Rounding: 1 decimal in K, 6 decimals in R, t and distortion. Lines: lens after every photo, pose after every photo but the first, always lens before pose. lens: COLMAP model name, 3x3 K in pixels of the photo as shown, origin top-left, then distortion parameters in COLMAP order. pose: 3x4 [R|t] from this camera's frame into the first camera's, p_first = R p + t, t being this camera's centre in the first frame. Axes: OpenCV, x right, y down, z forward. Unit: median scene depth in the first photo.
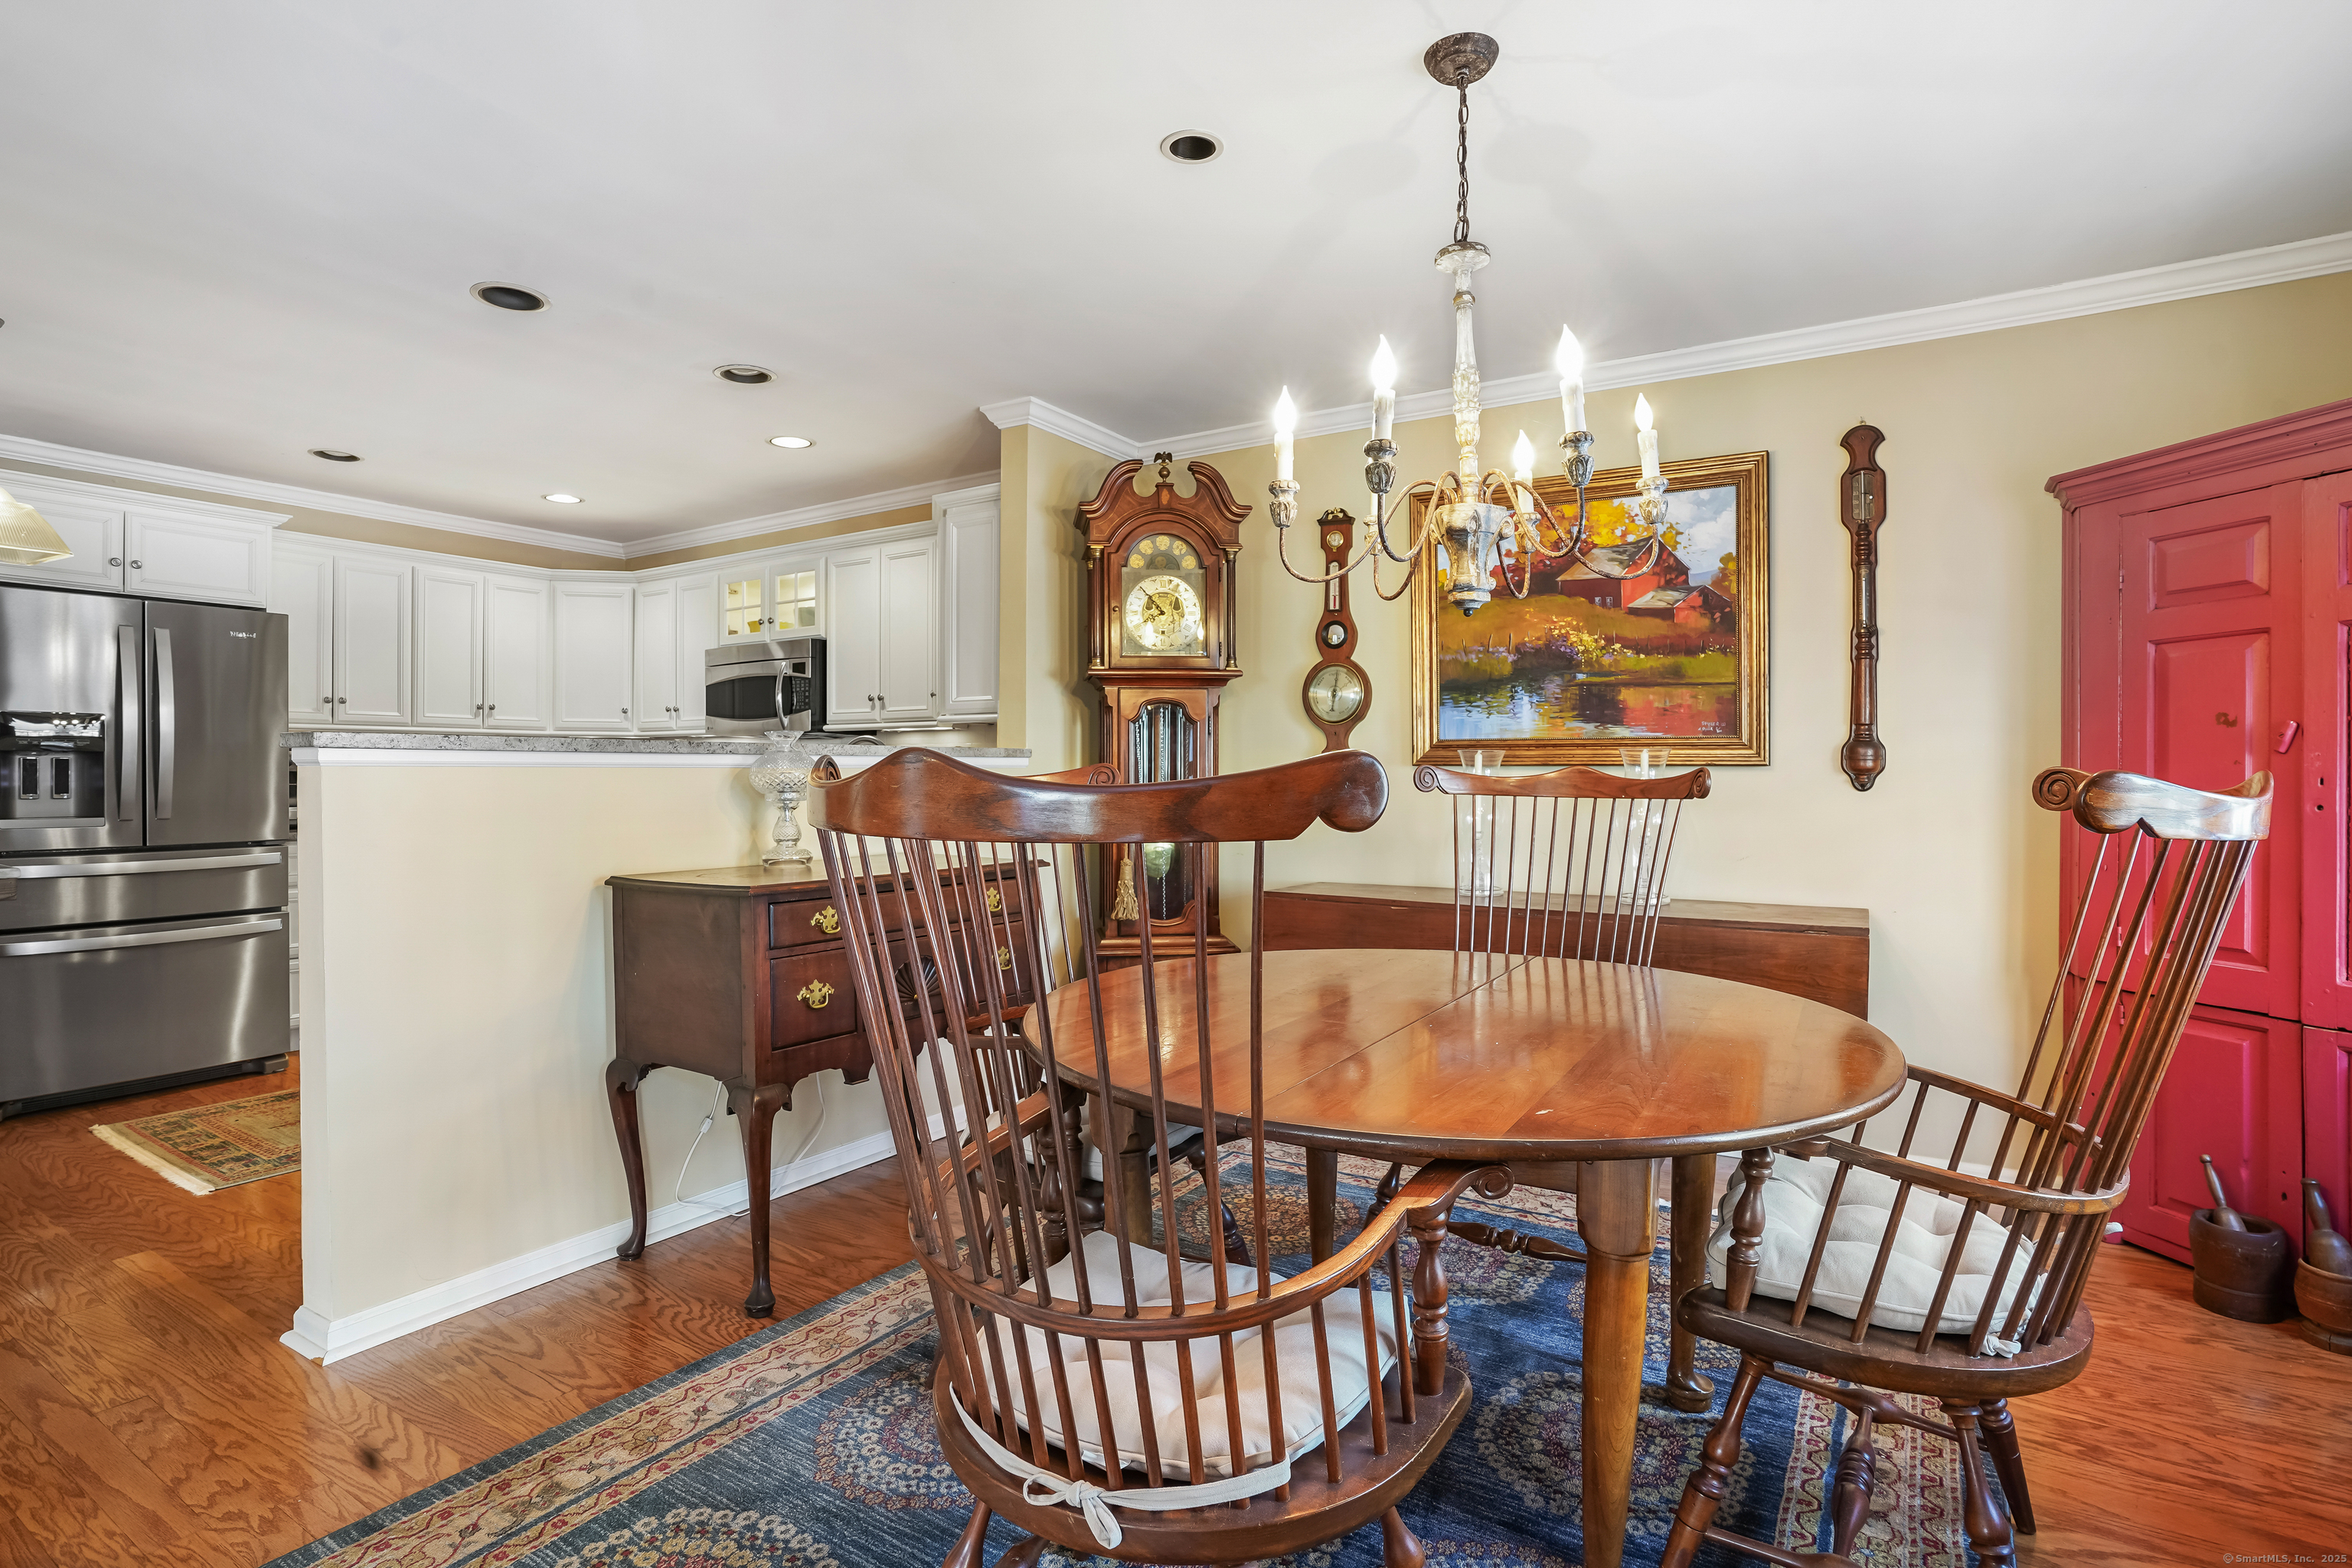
lens RADIAL K [[1162.8, 0, 1160.8], [0, 1162.8, 785.3], [0, 0, 1]] dist [-0.053125, 0.018234]
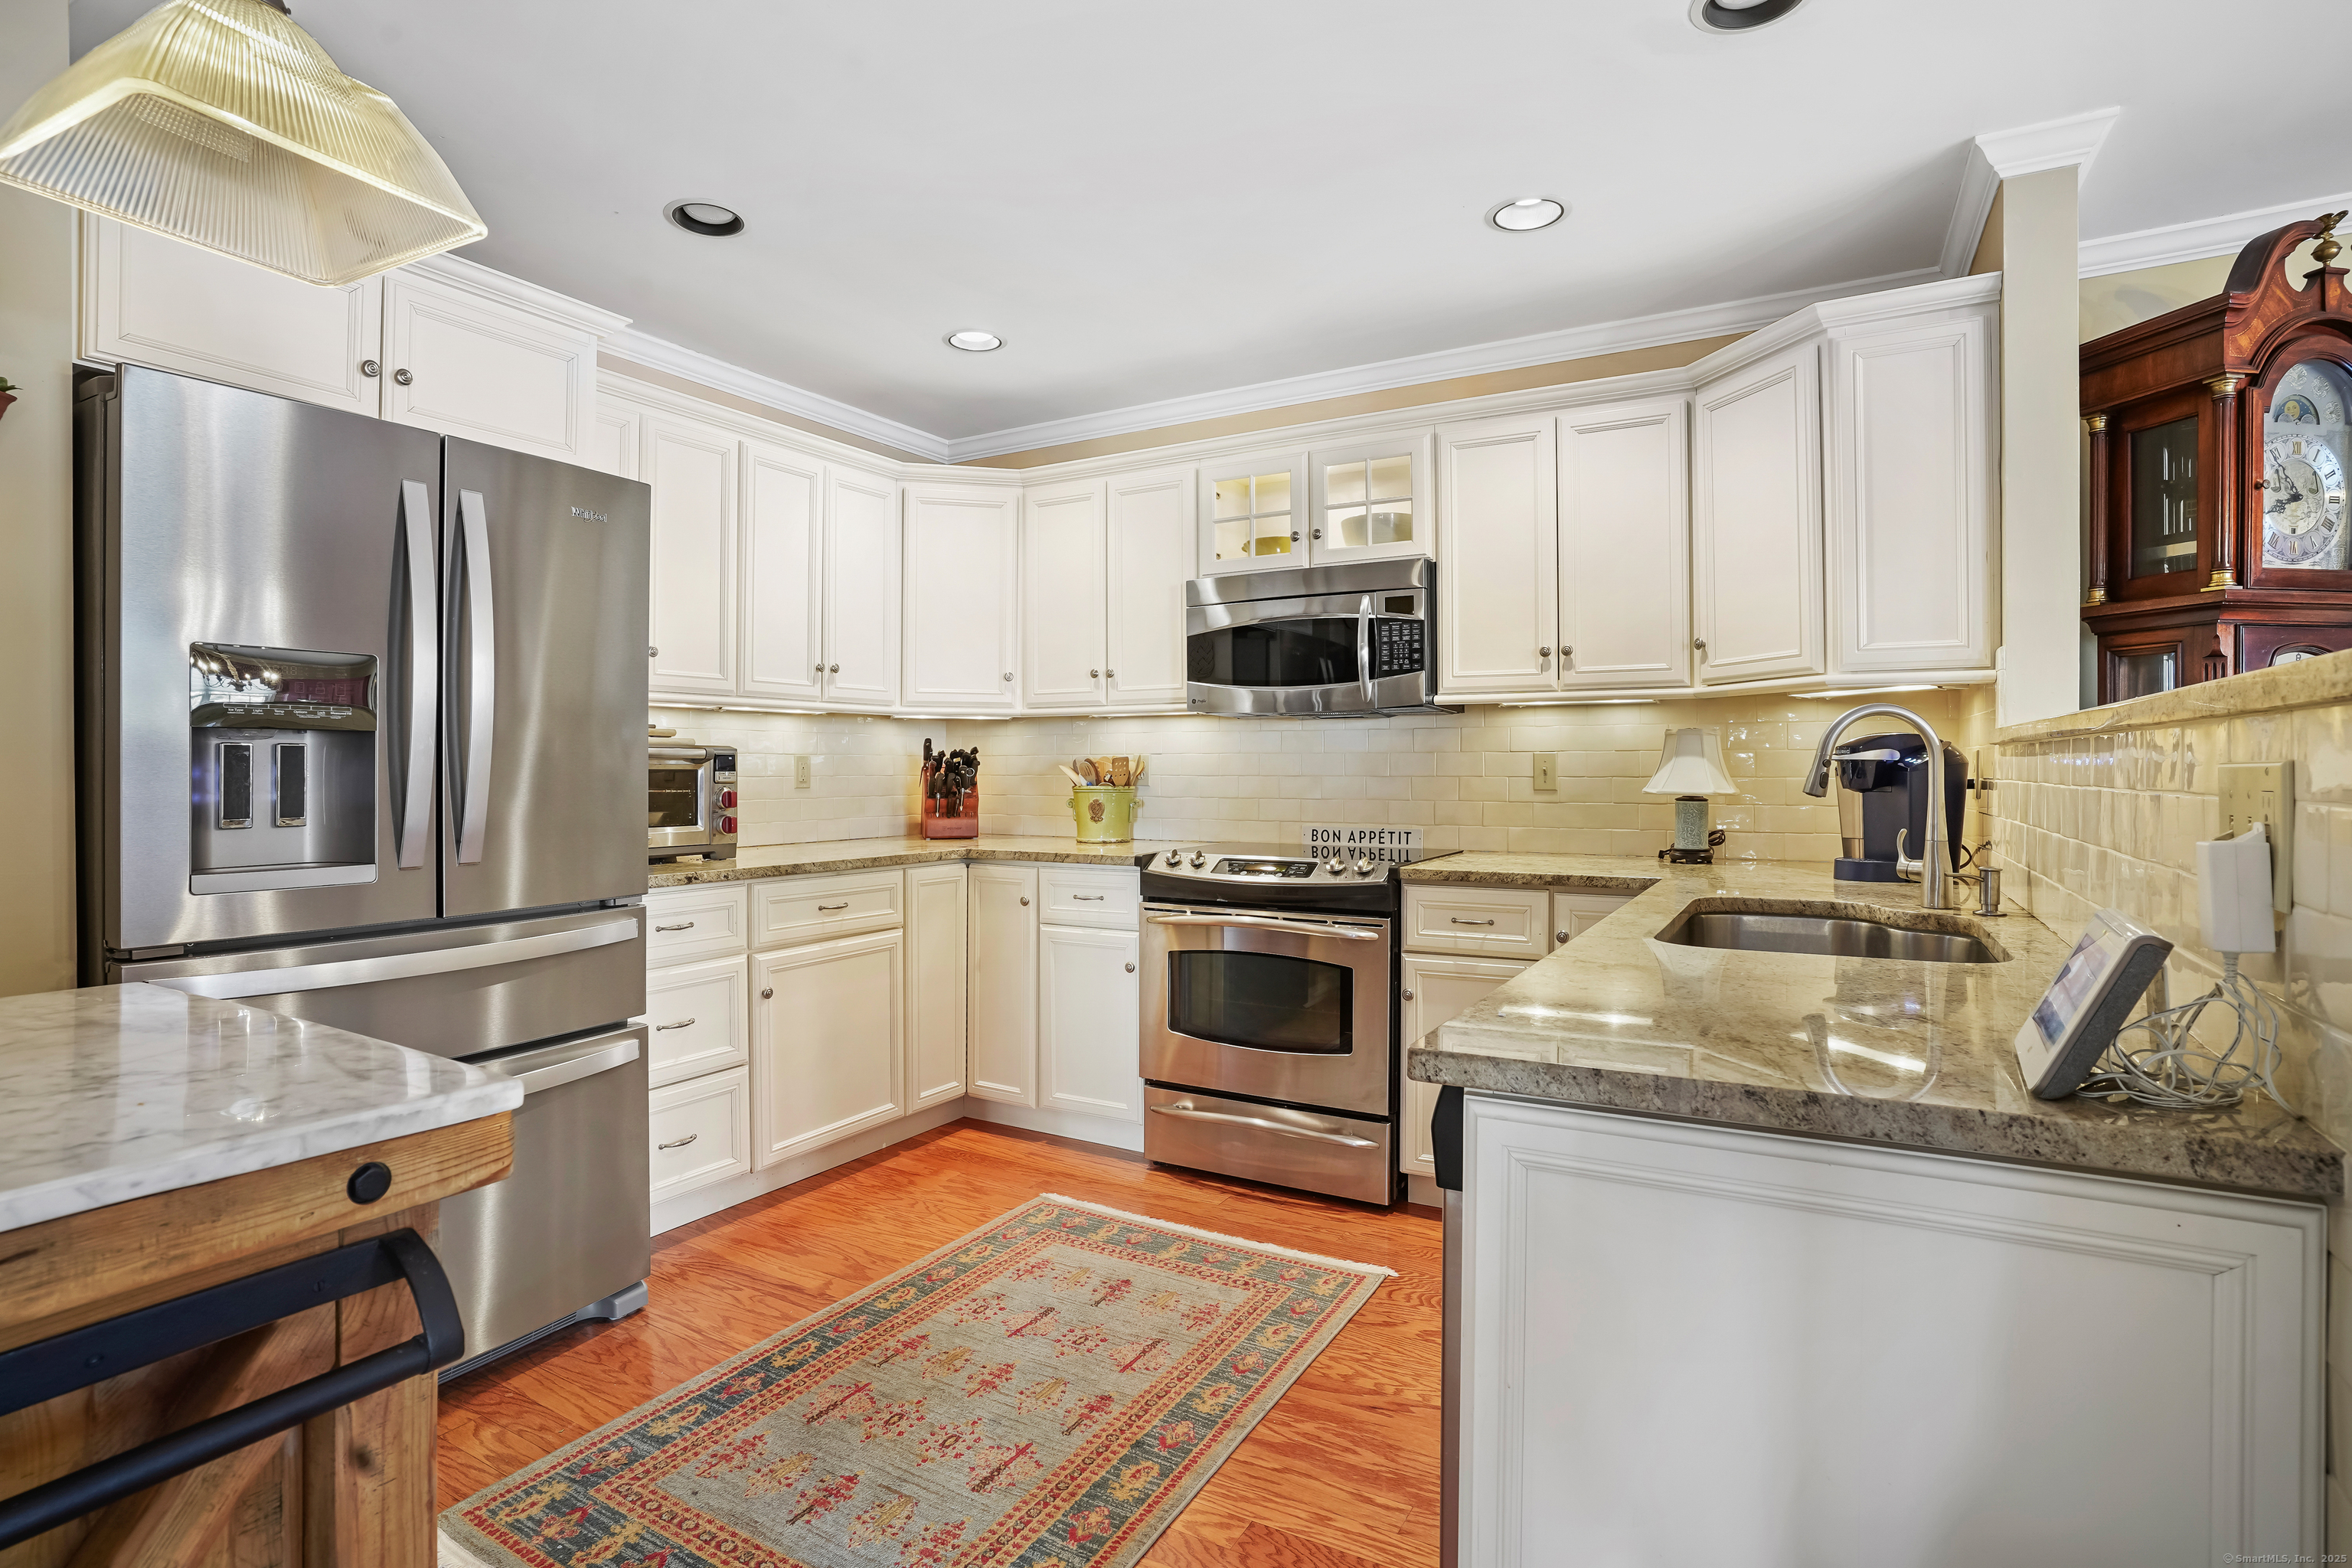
lens RADIAL K [[1162.8, 0, 1166.4], [0, 1162.8, 769.9], [0, 0, 1]] dist [-0.053125, 0.018234]
pose [[0.998831, -0.001354, 0.048324, -0.651009], [0.001614, 0.999985, -0.005323, -0.010646], [-0.048316, 0.005395, 0.998818, 0.511285]]
